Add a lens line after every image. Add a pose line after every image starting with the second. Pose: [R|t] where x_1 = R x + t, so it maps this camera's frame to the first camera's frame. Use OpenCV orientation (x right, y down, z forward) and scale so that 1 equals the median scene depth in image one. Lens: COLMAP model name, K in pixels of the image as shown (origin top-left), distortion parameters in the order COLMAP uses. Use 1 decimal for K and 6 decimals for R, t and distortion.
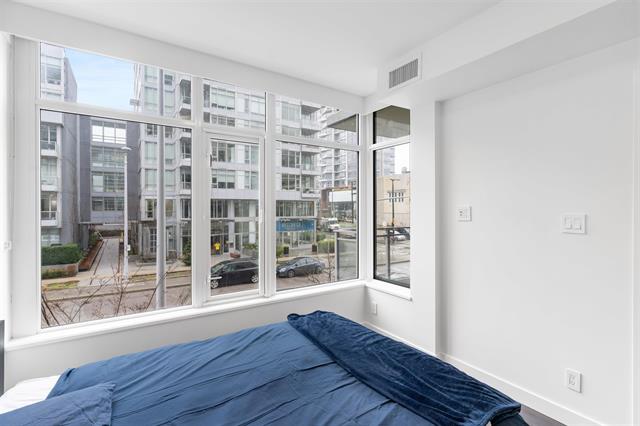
lens RADIAL K [[307.7, 0, 320.0], [0, 307.7, 213.0], [0, 0, 1]] dist [-0.001329, -0.000114]
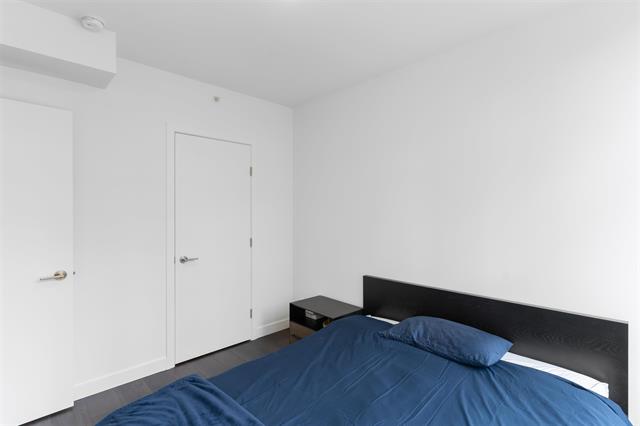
lens RADIAL K [[305.7, 0, 319.1], [0, 305.7, 216.4], [0, 0, 1]] dist [-0.001699, -0.000050]
pose [[-0.977398, 0.003387, -0.211379, 0.009237], [-0.003327, 0.999501, 0.031402, -0.001740], [0.211380, 0.031395, -0.976900, 0.100609]]
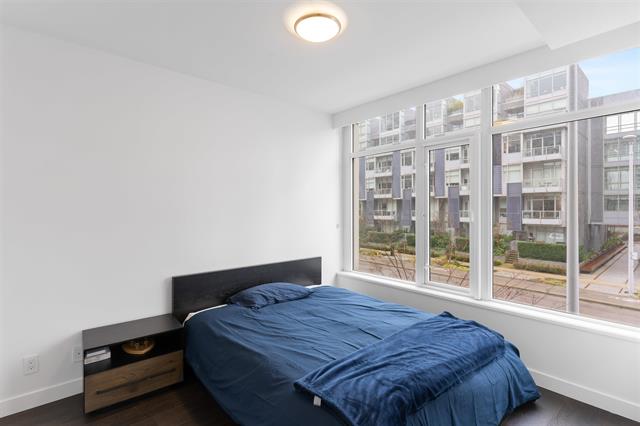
lens RADIAL K [[309.5, 0, 317.4], [0, 309.5, 206.0], [0, 0, 1]] dist [0.001395, 0.000070]
pose [[0.136958, -0.009890, -0.990527, 0.074278], [-0.012023, 0.999860, -0.011646, -0.000434], [0.990504, 0.013505, 0.136820, 0.036812]]
